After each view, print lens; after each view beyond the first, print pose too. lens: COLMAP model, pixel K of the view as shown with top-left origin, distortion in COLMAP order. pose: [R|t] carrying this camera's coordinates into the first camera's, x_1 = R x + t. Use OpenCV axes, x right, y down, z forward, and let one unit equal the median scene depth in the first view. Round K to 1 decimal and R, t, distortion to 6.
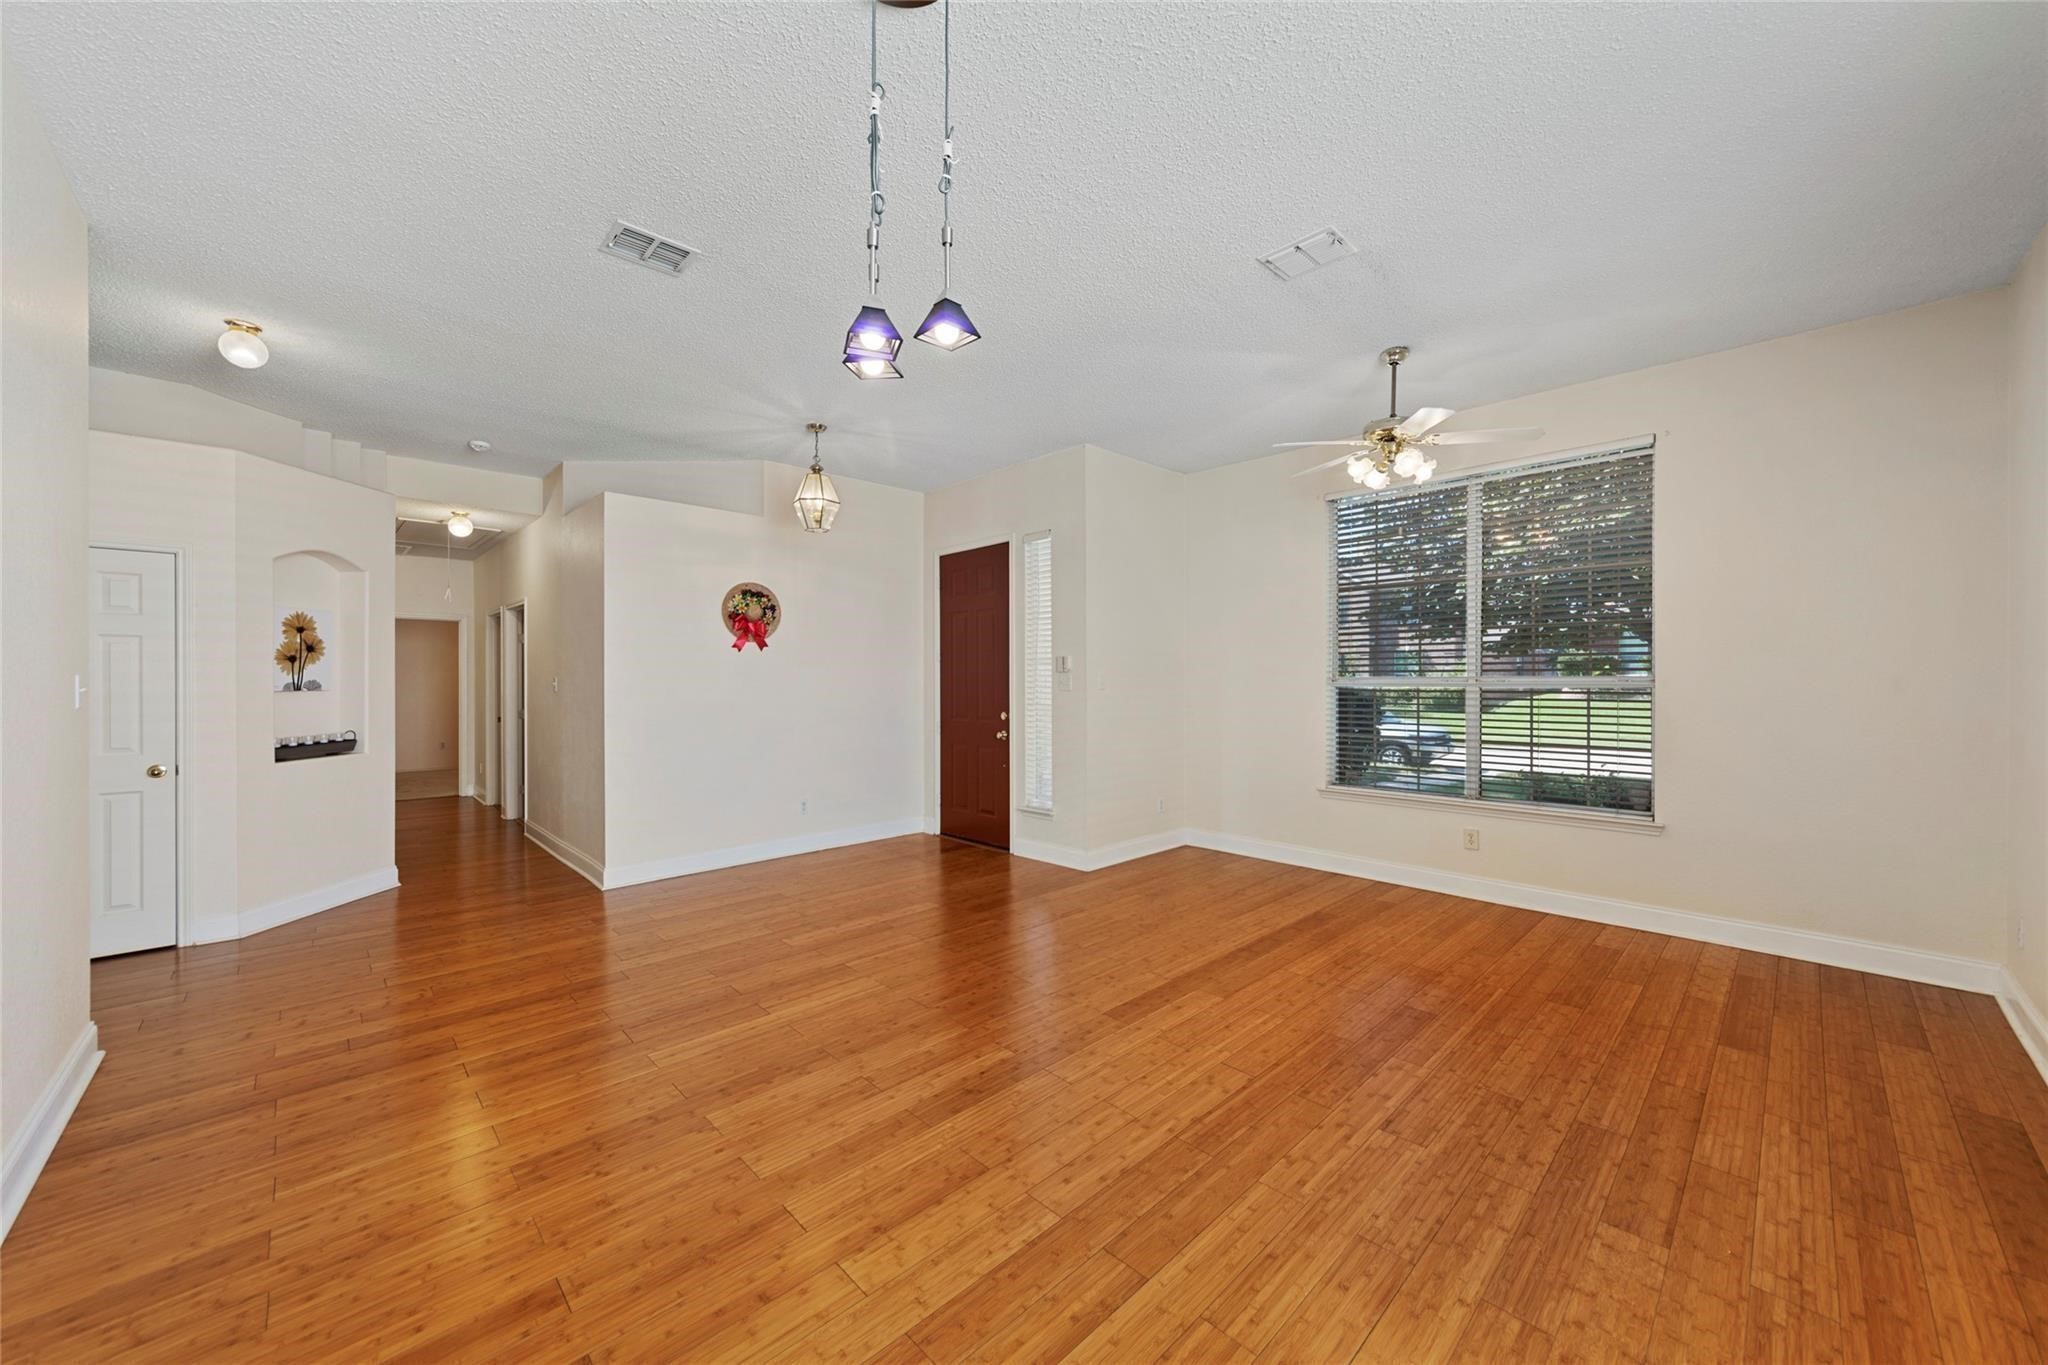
lens RADIAL K [[747.7, 0, 1025.8], [0, 747.7, 672.2], [0, 0, 1]] dist [0.000240, -0.000150]
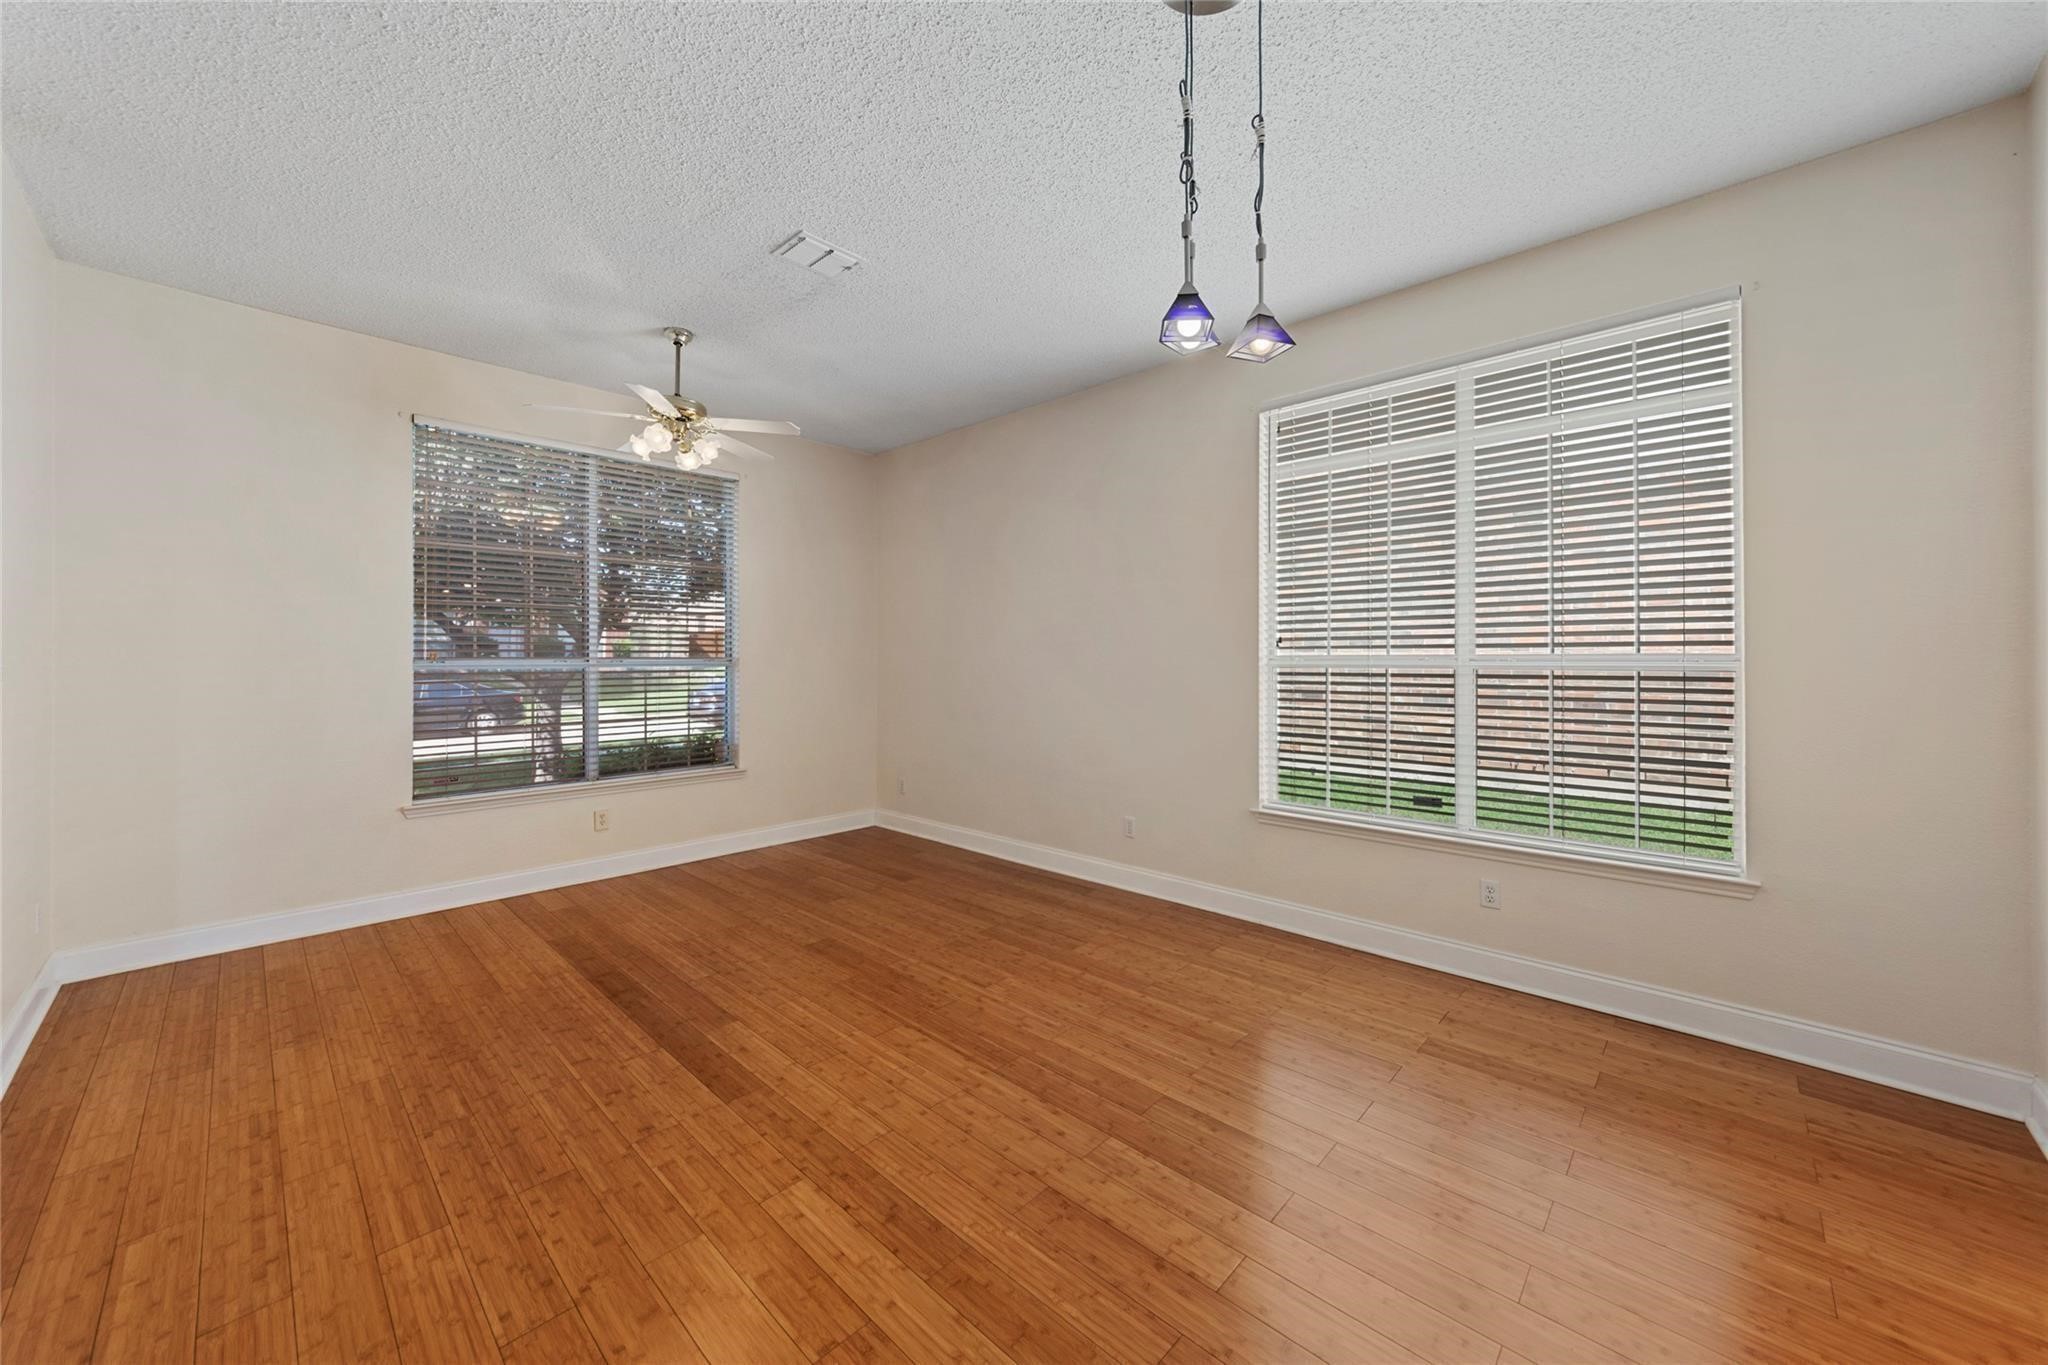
lens RADIAL K [[747.7, 0, 1025.8], [0, 747.7, 672.2], [0, 0, 1]] dist [0.000240, -0.000150]
pose [[-0.048576, -0.015774, 0.998695, -0.634632], [-0.007418, 0.999853, 0.015431, 0.006441], [-0.998792, -0.006659, -0.048686, 0.707765]]
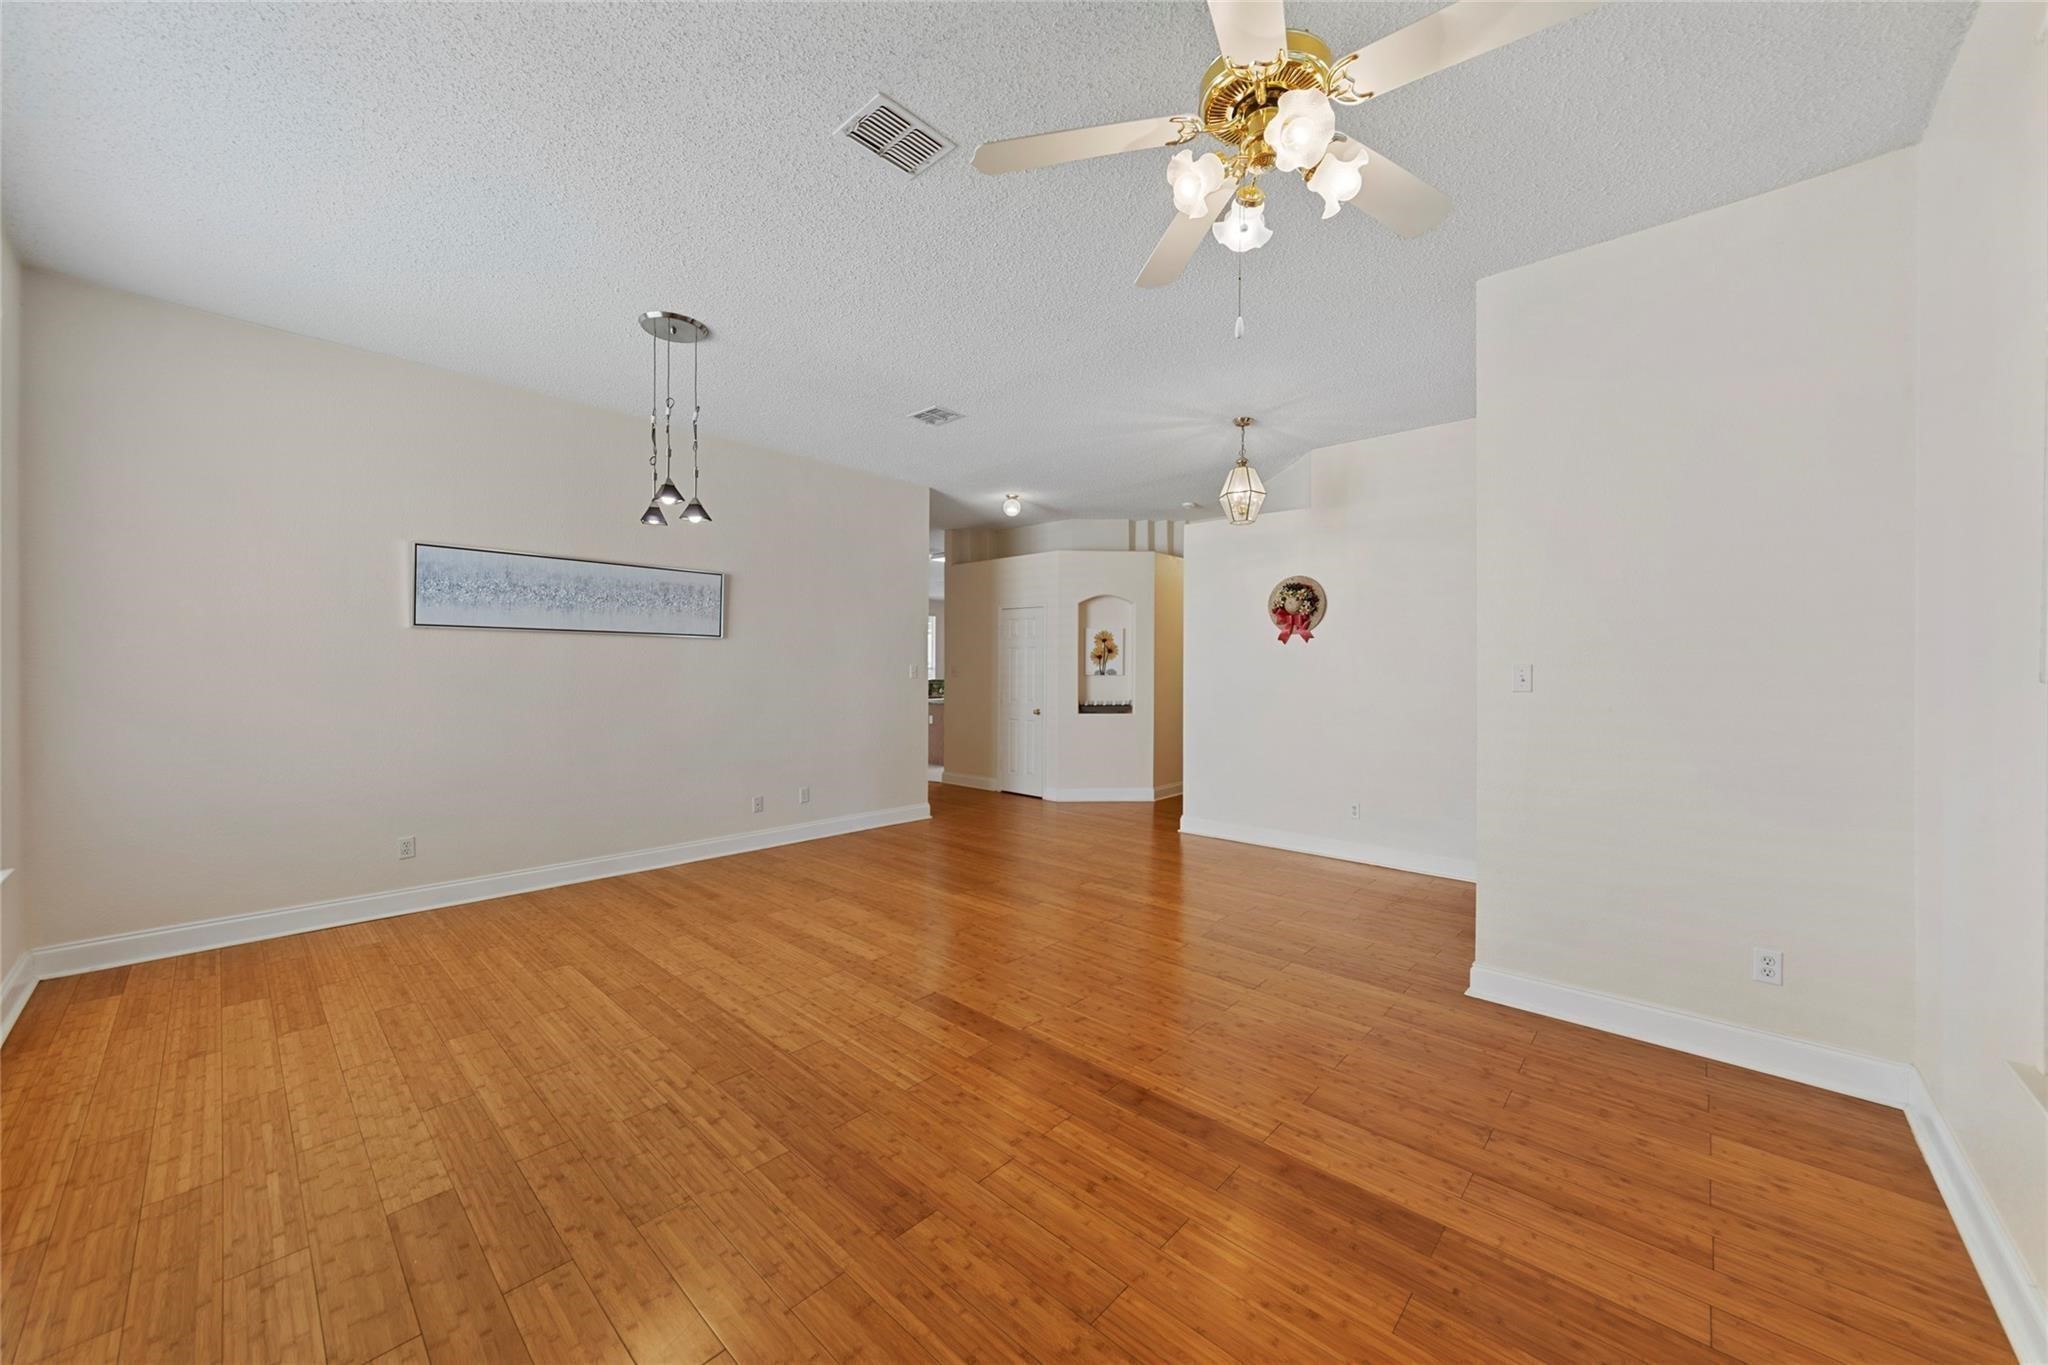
lens RADIAL K [[735.9, 0, 1034.1], [0, 735.9, 670.1], [0, 0, 1]] dist [0.000823, 0.000316]
pose [[0.073328, 0.006818, -0.997285, 1.087549], [0.001874, 0.999974, 0.006974, 0.000875], [0.997306, -0.002380, 0.073313, 1.020001]]
